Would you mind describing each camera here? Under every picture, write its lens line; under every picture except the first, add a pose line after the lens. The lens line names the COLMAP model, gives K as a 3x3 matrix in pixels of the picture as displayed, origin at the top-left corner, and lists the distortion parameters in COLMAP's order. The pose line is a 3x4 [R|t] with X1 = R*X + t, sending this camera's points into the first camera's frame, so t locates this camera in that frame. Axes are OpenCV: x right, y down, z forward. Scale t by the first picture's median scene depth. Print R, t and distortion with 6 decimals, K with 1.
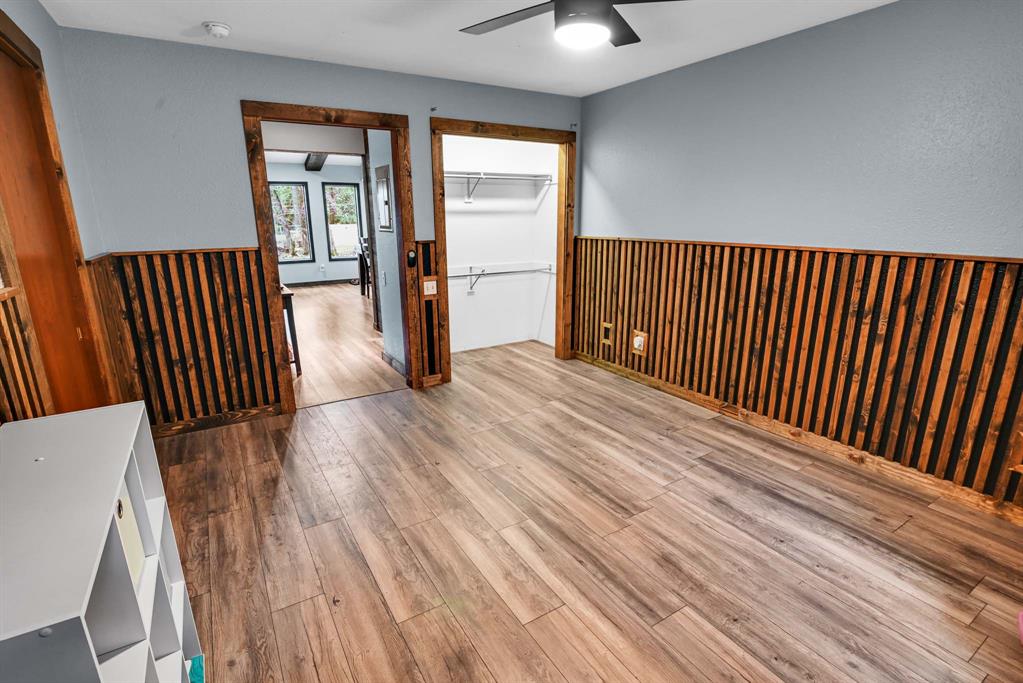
lens RADIAL K [[493.7, 0, 511.5], [0, 493.7, 341.5], [0, 0, 1]] dist [-0.020458, -0.000260]
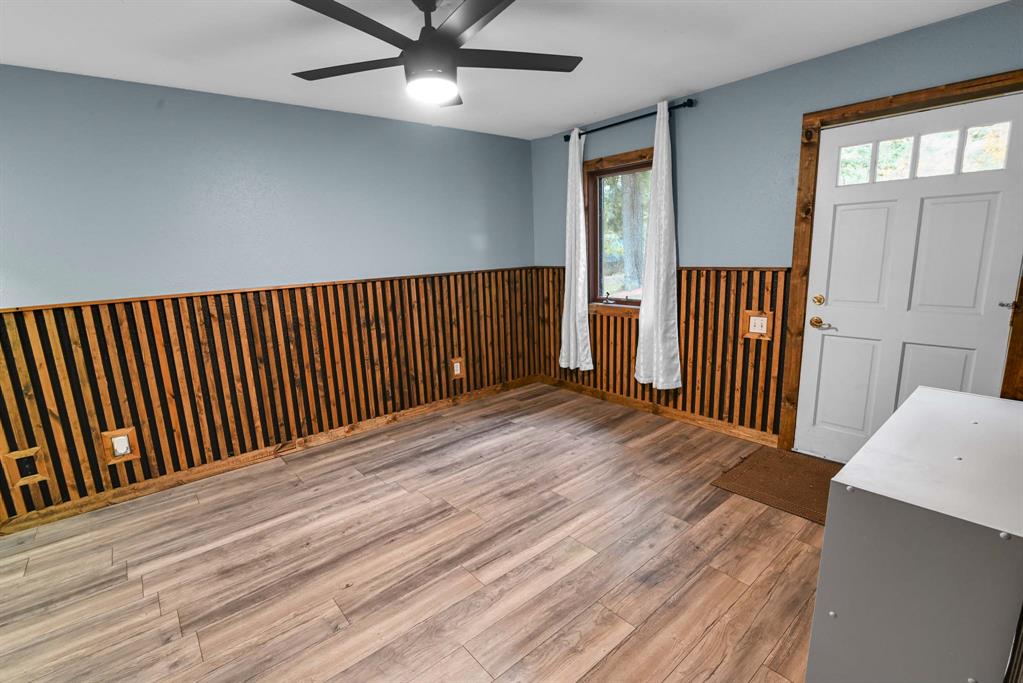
lens RADIAL K [[467.5, 0, 511.5], [0, 467.5, 341.5], [0, 0, 1]] dist [-0.014614, 0.000210]
pose [[-0.147072, -0.182845, 0.972079, -0.602897], [0.285597, 0.933058, 0.218715, -0.166376], [-0.946997, 0.309790, -0.085007, 0.659468]]
